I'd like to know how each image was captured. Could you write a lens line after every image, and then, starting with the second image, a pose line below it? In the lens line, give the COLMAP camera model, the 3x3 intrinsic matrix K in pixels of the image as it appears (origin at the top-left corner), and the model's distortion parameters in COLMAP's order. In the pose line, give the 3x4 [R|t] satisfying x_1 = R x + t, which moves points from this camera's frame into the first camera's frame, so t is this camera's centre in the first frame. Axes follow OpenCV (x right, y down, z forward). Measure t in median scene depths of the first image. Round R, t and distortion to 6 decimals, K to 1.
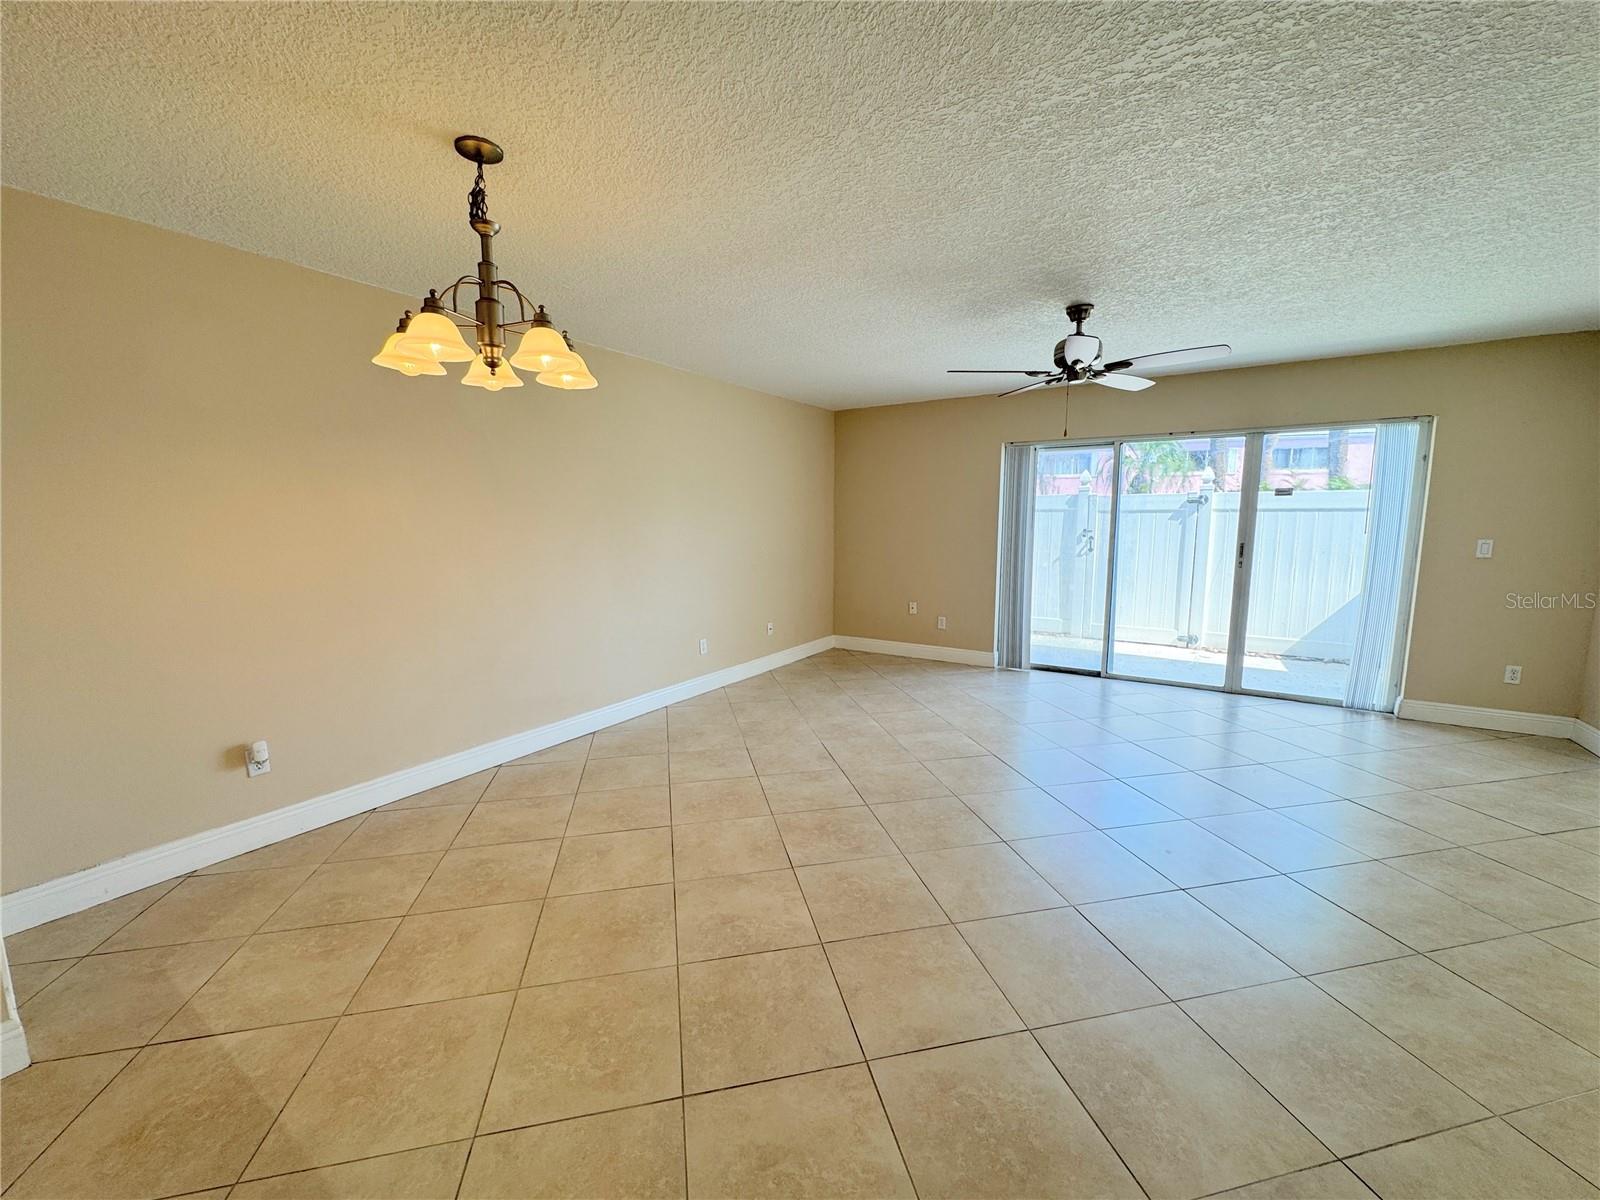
lens RADIAL K [[635.9, 0, 800.0], [0, 635.9, 600.0], [0, 0, 1]] dist [-0.001729, -0.000320]
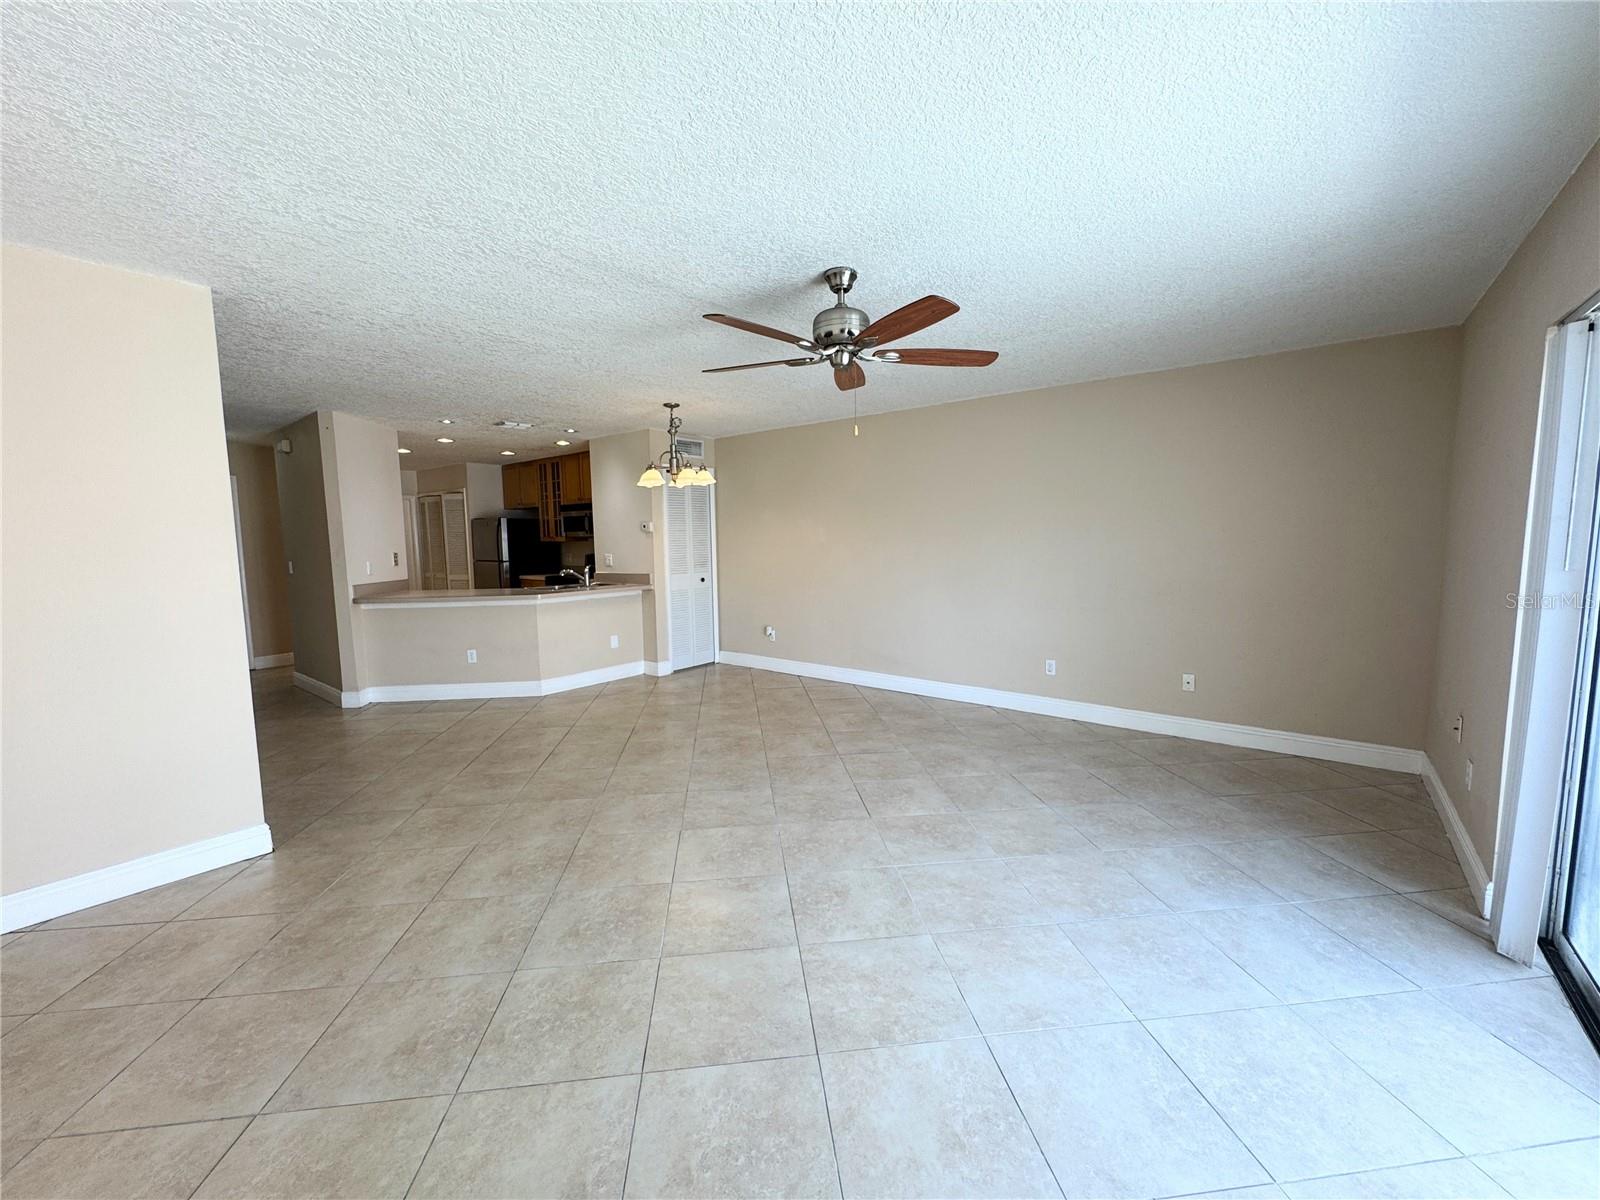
lens RADIAL K [[635.9, 0, 800.0], [0, 635.9, 600.0], [0, 0, 1]] dist [-0.001729, -0.000320]
pose [[-0.099504, 0.105201, -0.989460, 1.028603], [-0.116688, 0.986300, 0.116599, -0.118981], [0.988171, 0.127060, -0.085865, 0.866578]]
